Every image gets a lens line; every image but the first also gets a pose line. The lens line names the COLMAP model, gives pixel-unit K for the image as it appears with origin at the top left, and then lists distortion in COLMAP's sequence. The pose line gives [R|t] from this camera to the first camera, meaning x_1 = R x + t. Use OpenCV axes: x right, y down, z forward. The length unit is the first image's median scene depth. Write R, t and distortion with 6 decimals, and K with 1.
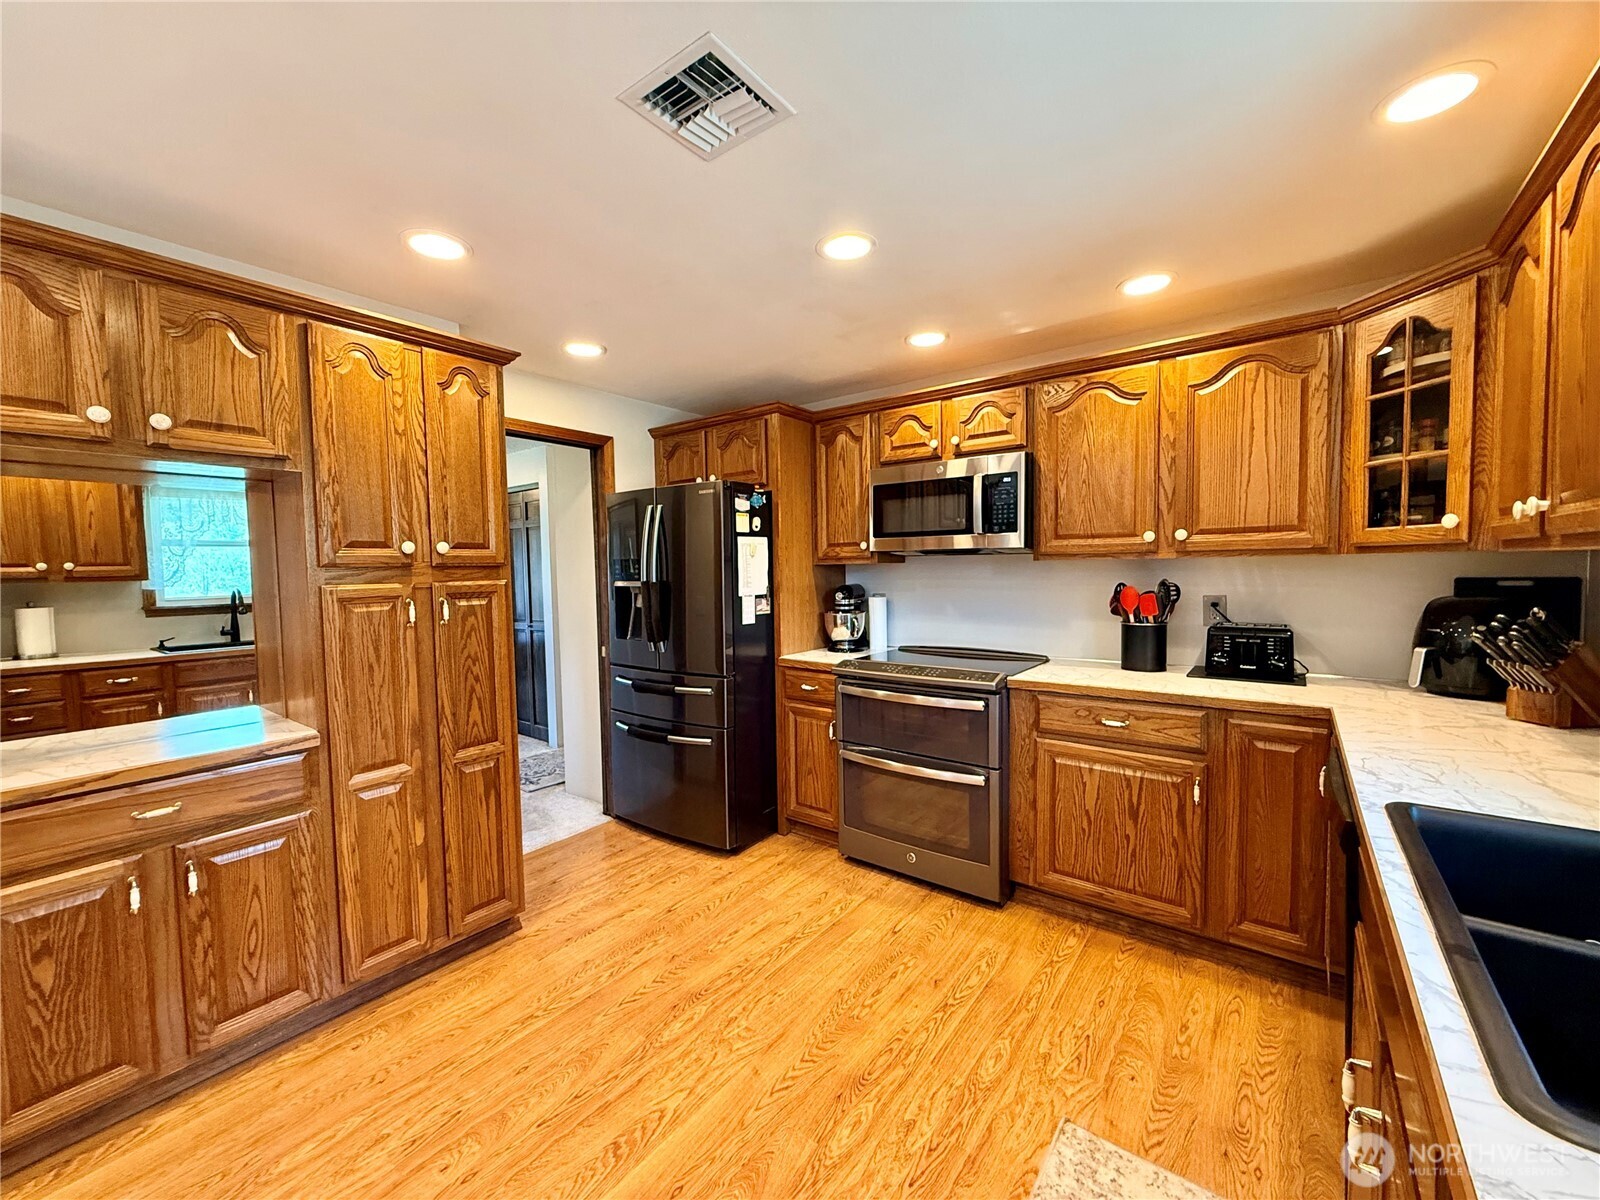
lens RADIAL K [[637.3, 0, 795.1], [0, 637.3, 600.3], [0, 0, 1]] dist [-0.002291, -0.000118]
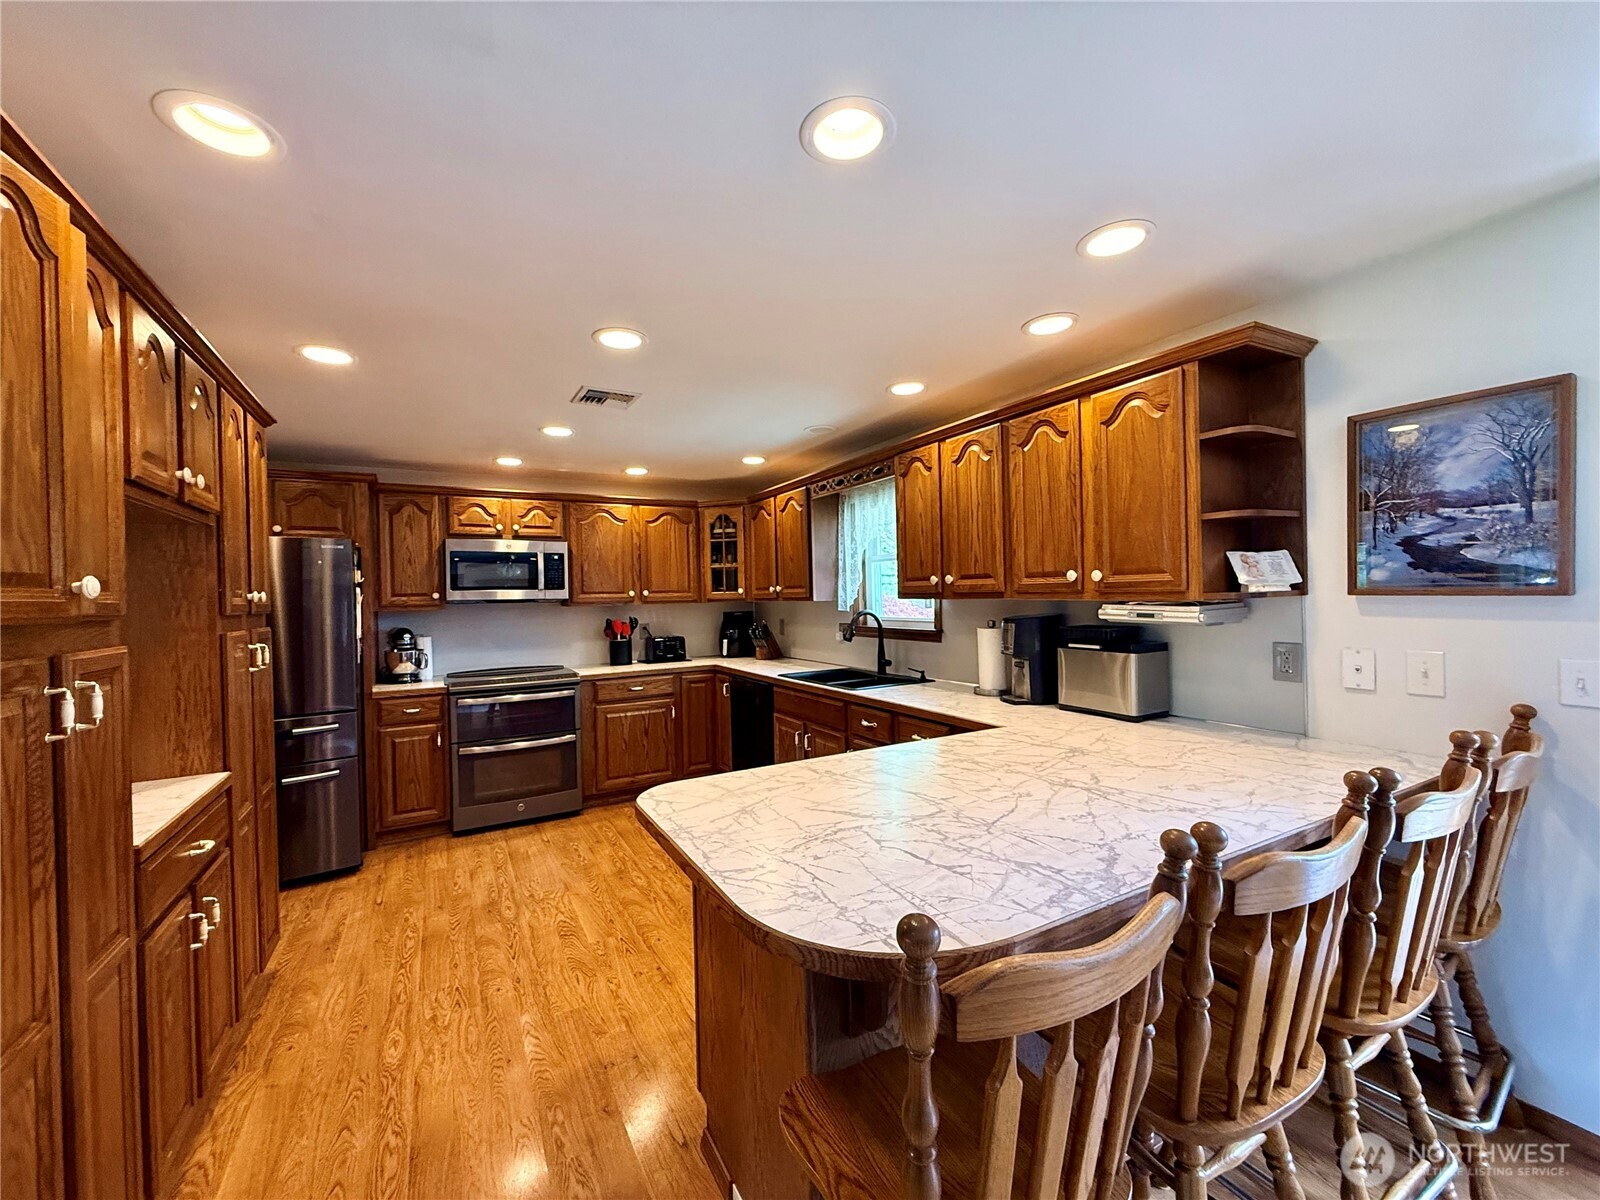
lens RADIAL K [[637.3, 0, 799.3], [0, 637.3, 600.5], [0, 0, 1]] dist [-0.002291, -0.000118]
pose [[0.389653, 0.004633, 0.920950, -0.986965], [0.066197, 0.997260, -0.033025, 0.018015], [-0.918580, 0.073833, 0.388278, -0.214038]]
